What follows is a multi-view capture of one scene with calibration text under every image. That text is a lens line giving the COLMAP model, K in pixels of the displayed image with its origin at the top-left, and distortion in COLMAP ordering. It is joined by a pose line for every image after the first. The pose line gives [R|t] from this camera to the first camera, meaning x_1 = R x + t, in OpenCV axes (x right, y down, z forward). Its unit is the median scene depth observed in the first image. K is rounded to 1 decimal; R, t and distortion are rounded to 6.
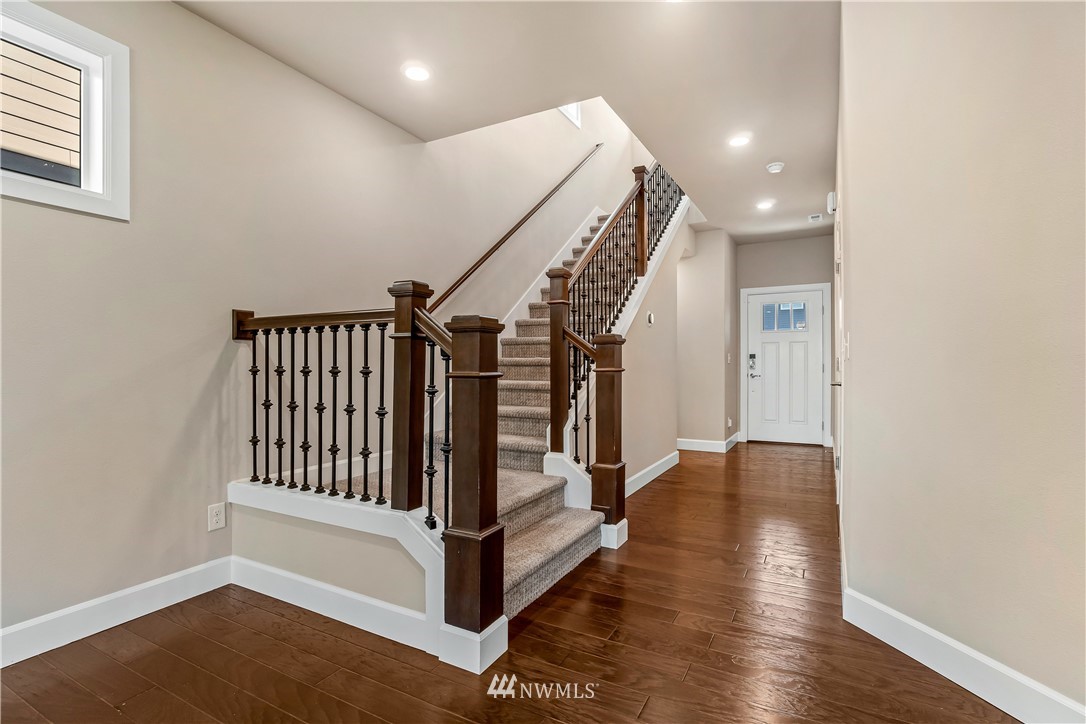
lens RADIAL K [[509.1, 0, 541.1], [0, 509.1, 365.3], [0, 0, 1]] dist [-0.000156, 0.002680]
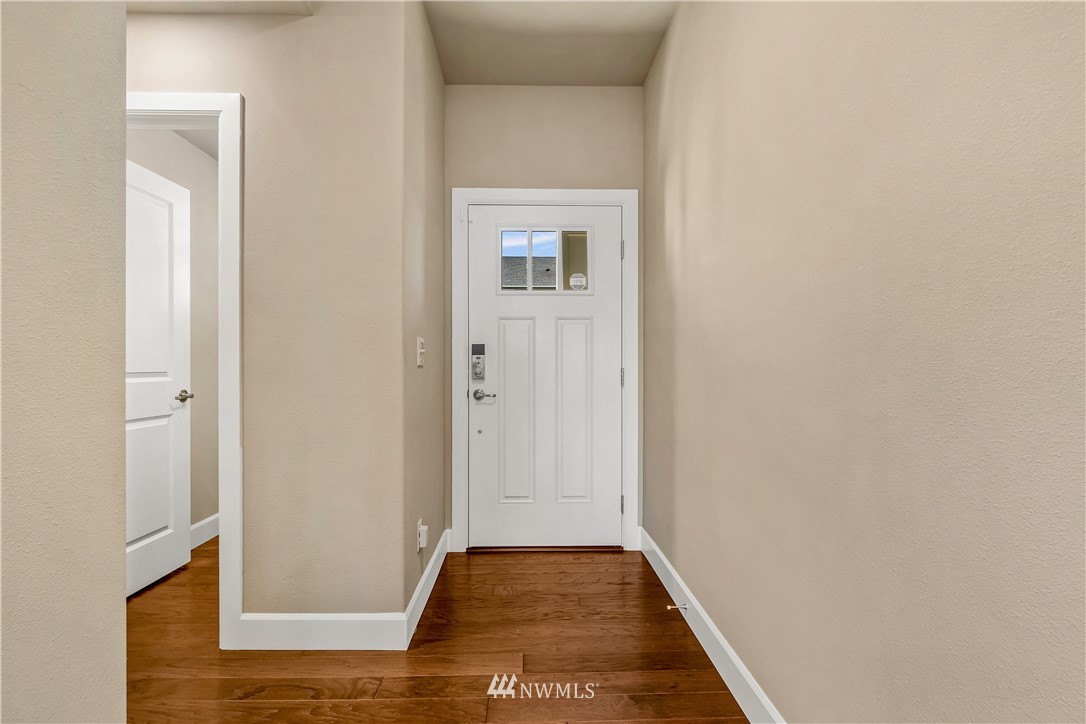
lens RADIAL K [[509.1, 0, 539.9], [0, 509.1, 365.2], [0, 0, 1]] dist [-0.000156, 0.002680]
pose [[0.859775, 0.002316, 0.510668, 0.244346], [0.002614, 0.999957, -0.008936, -0.001113], [-0.510667, 0.009018, 0.859731, 0.614323]]
